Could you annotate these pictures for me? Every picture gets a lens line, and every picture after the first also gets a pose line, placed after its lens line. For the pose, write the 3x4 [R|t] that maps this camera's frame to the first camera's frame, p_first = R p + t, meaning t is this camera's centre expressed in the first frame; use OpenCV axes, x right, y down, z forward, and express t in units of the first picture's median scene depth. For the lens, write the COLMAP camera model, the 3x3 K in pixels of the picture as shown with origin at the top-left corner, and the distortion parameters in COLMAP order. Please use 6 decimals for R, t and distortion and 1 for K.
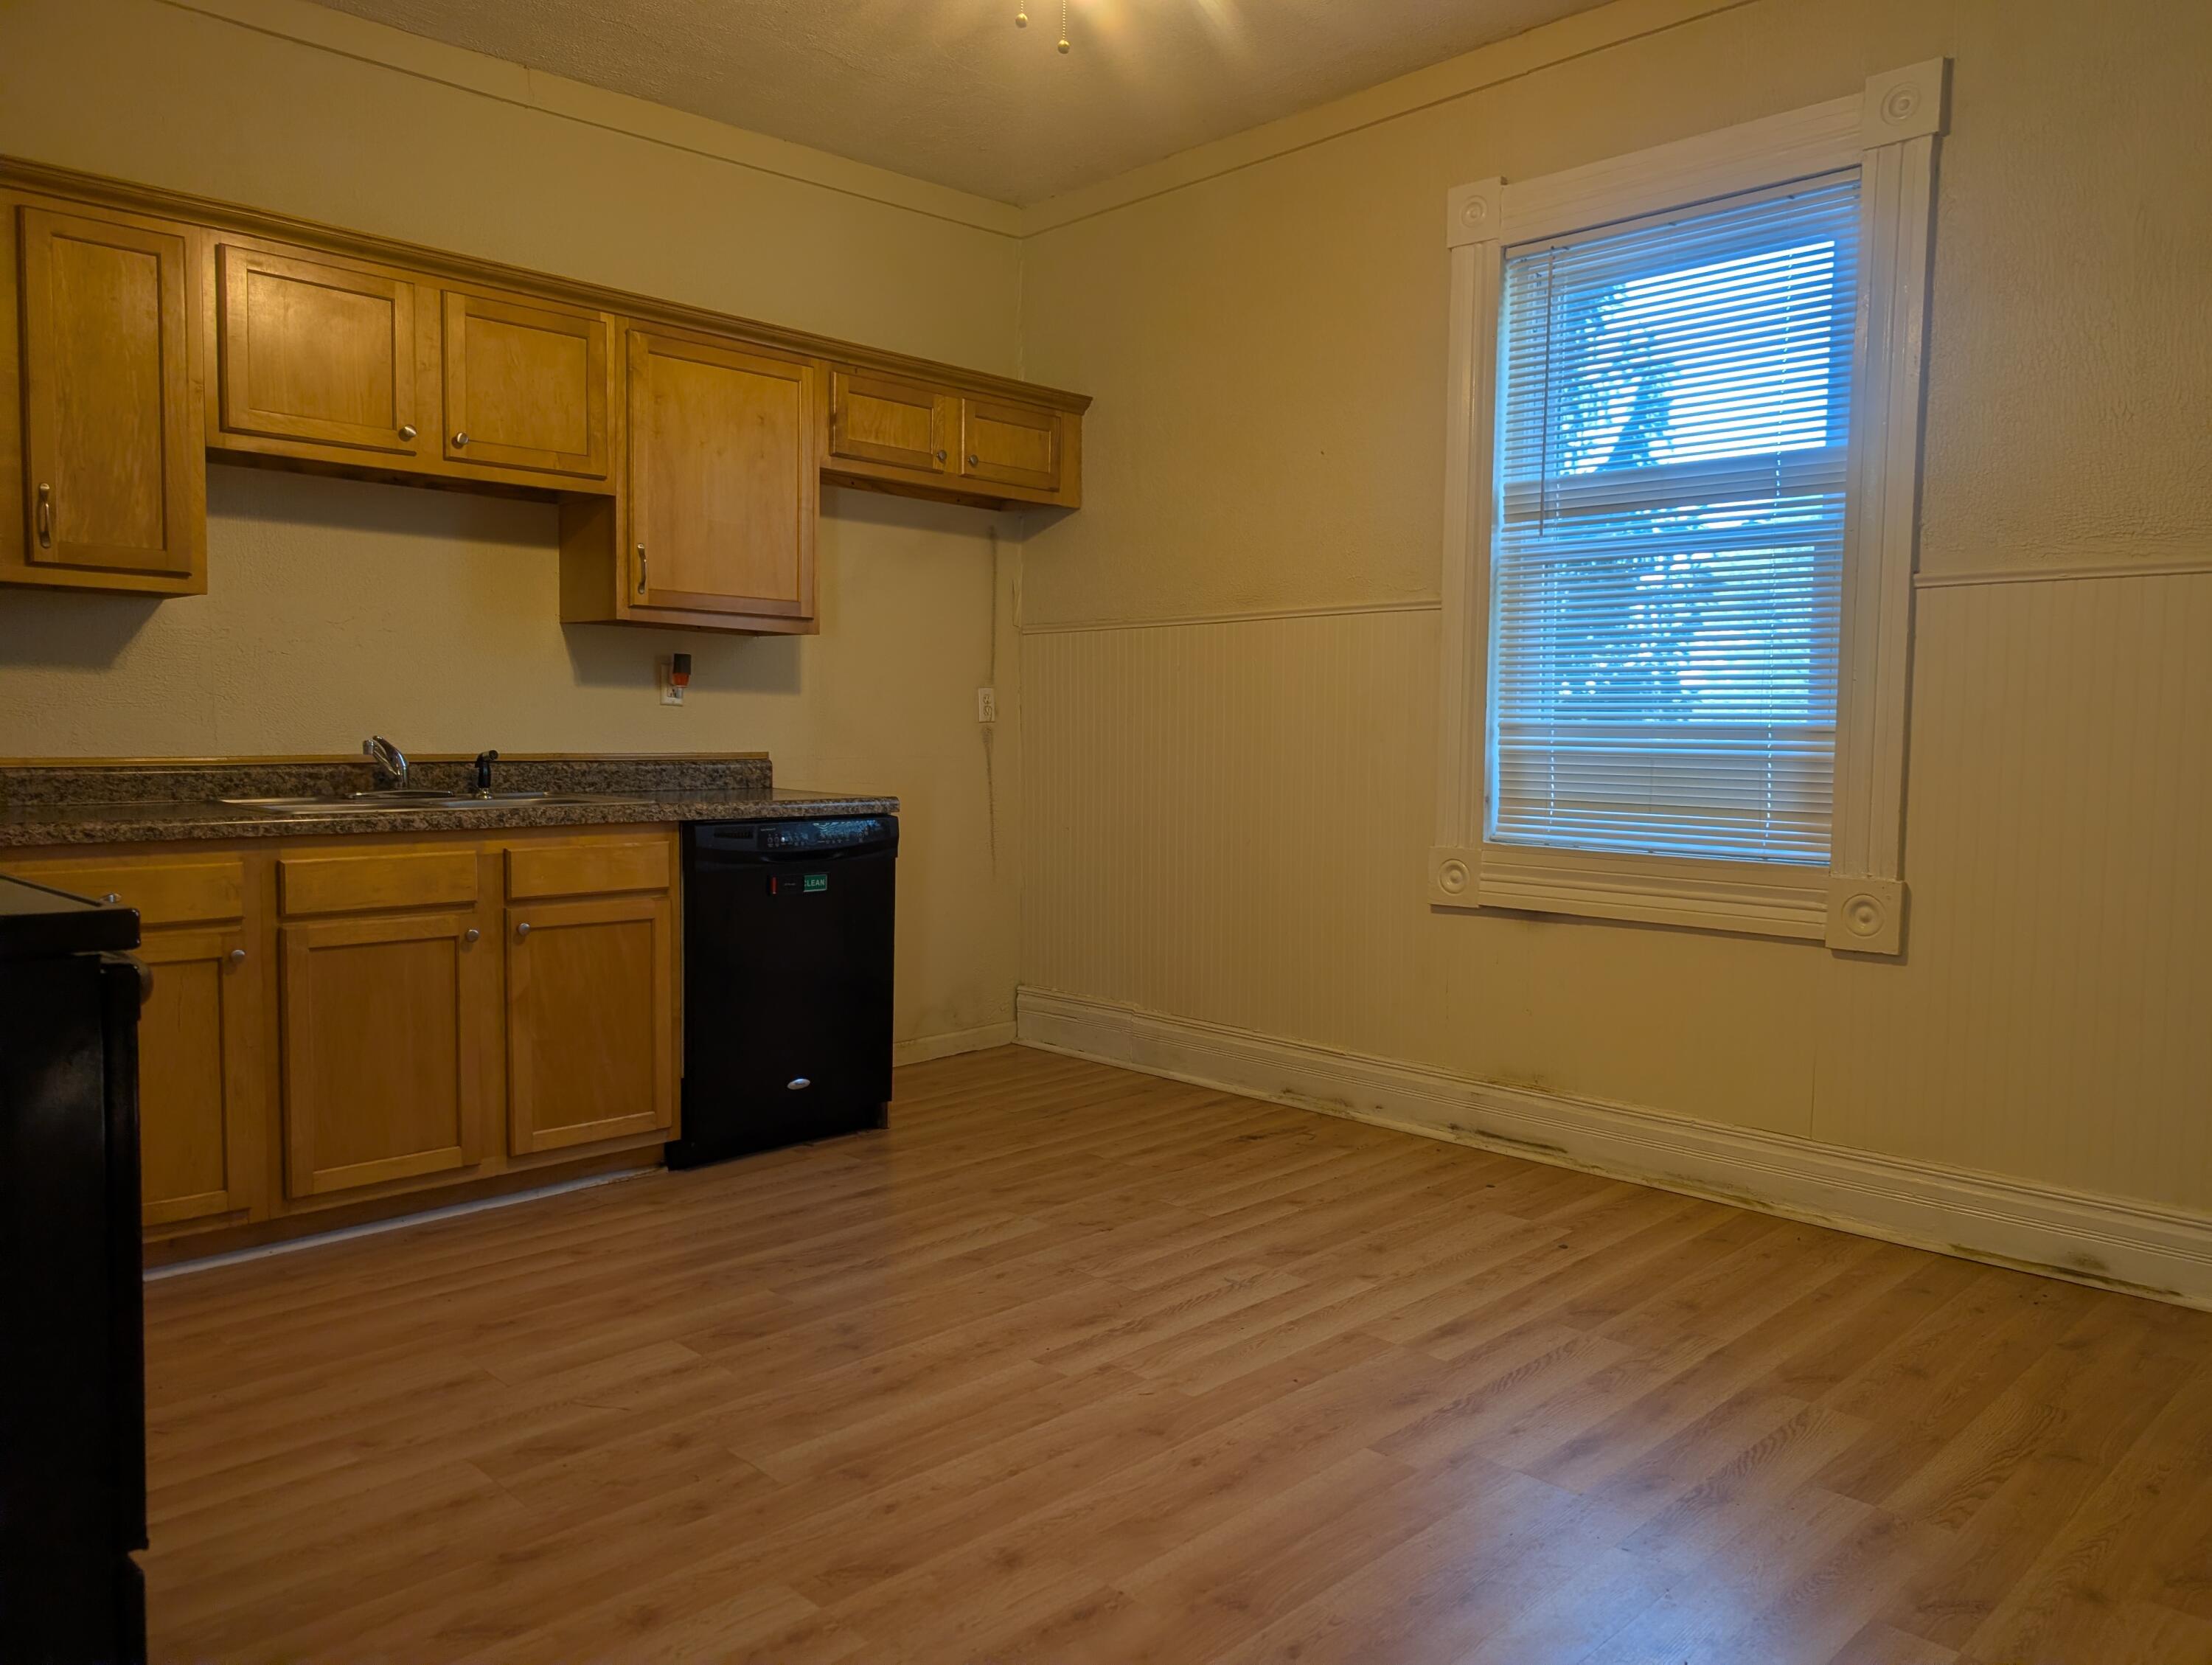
lens RADIAL K [[1595.0, 0, 1115.9], [0, 1595.0, 845.9], [0, 0, 1]] dist [0.016869, -0.002267]
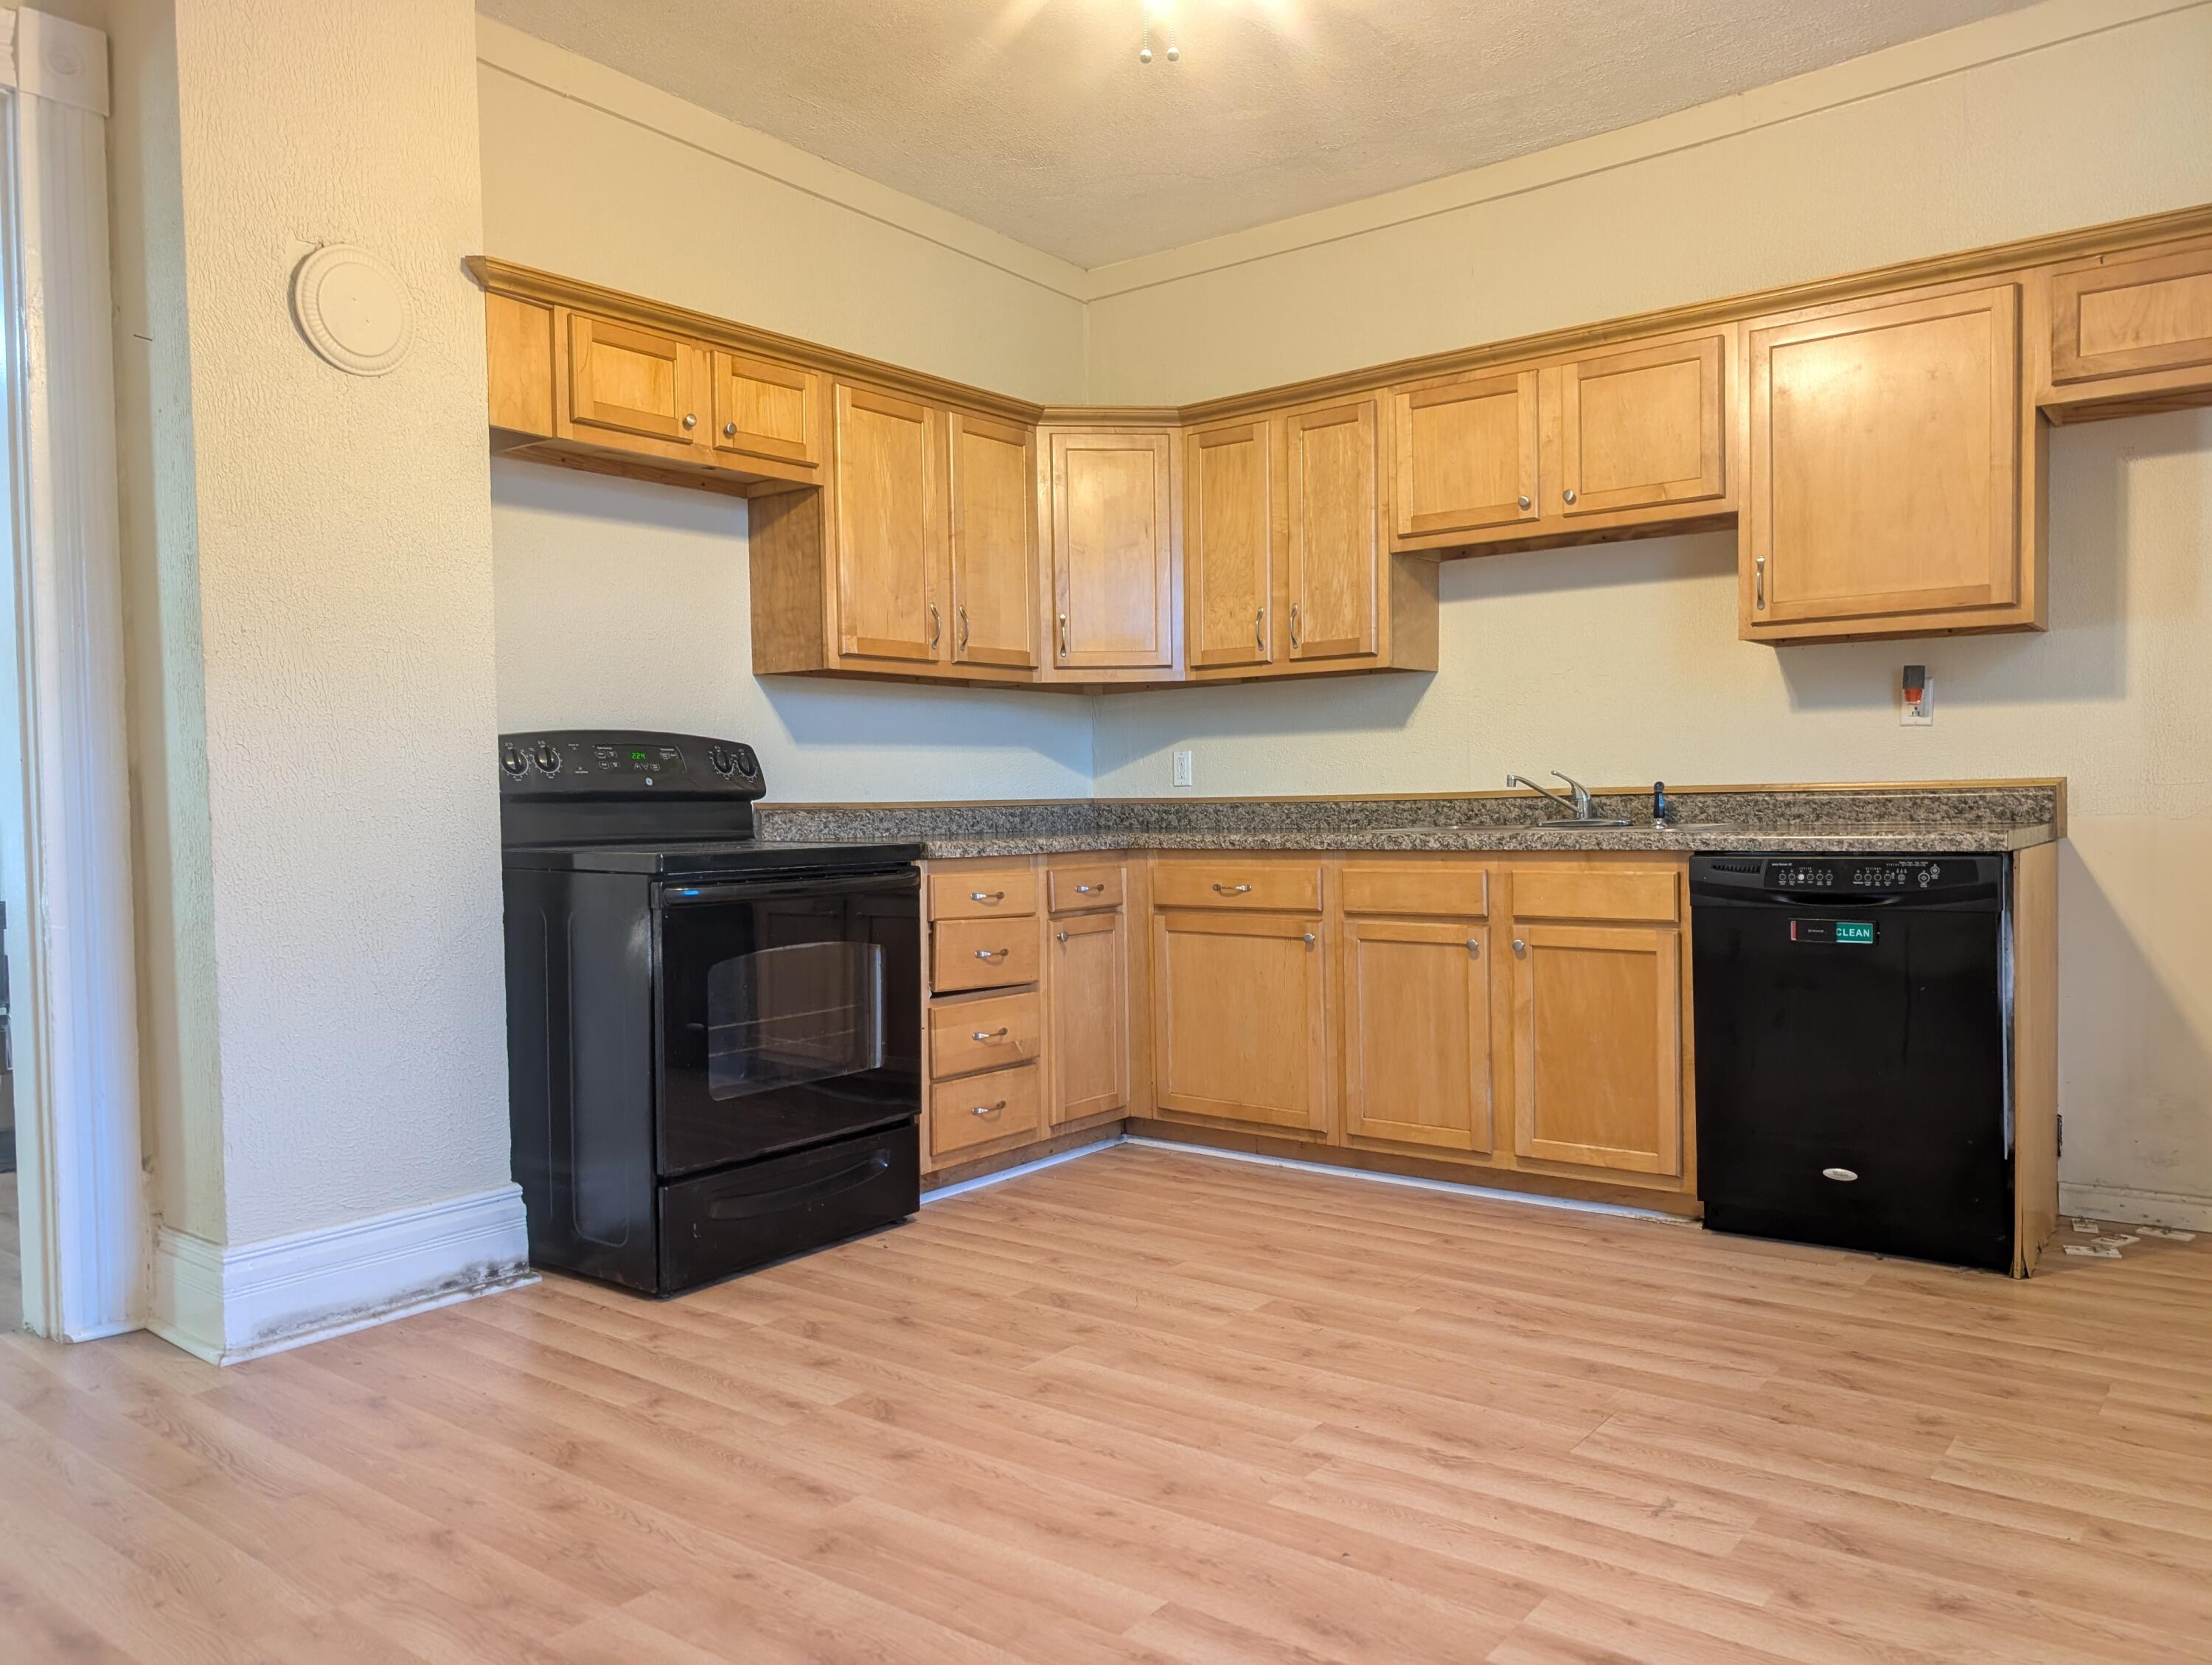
lens RADIAL K [[1595.0, 0, 1118.3], [0, 1595.0, 850.6], [0, 0, 1]] dist [0.016869, -0.002267]
pose [[0.133102, 0.017696, -0.990944, 0.667043], [-0.054513, 0.998458, 0.010508, -0.008330], [0.989602, 0.052620, 0.133861, 0.592113]]
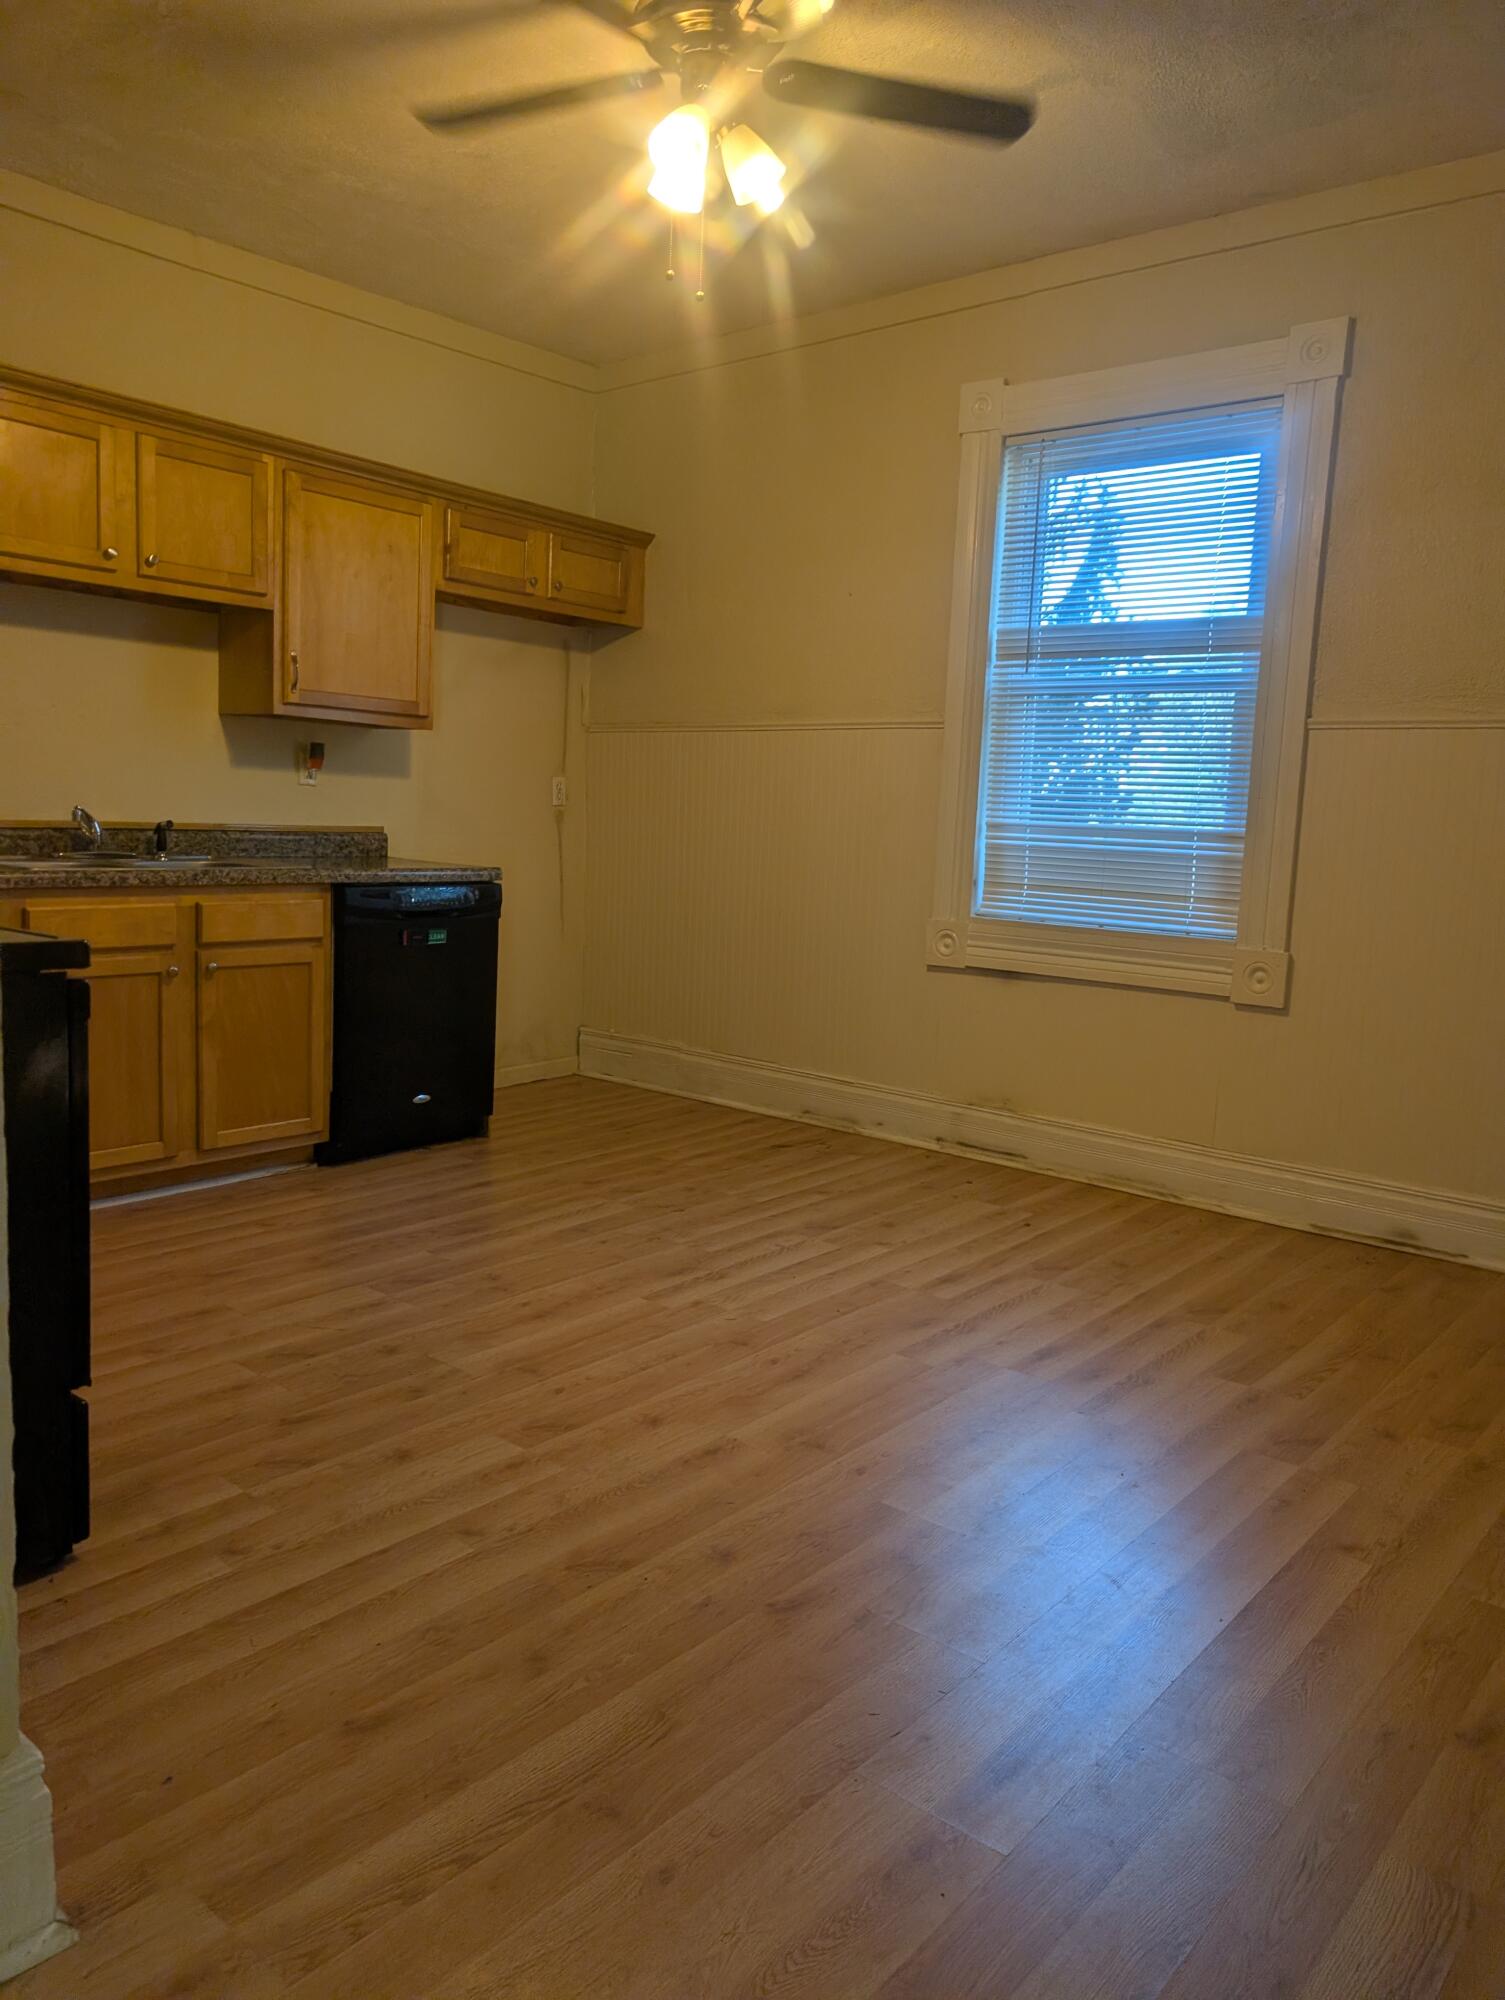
lens RADIAL K [[1440.4, 0, 725.7], [0, 1440.4, 1000.3], [0, 0, 1]] dist [0.032014, -0.024810]
pose [[0.996082, 0.018381, 0.086506, -0.072198], [-0.023586, 0.997948, 0.059534, 0.001067], [-0.085234, -0.061341, 0.994471, -0.146687]]
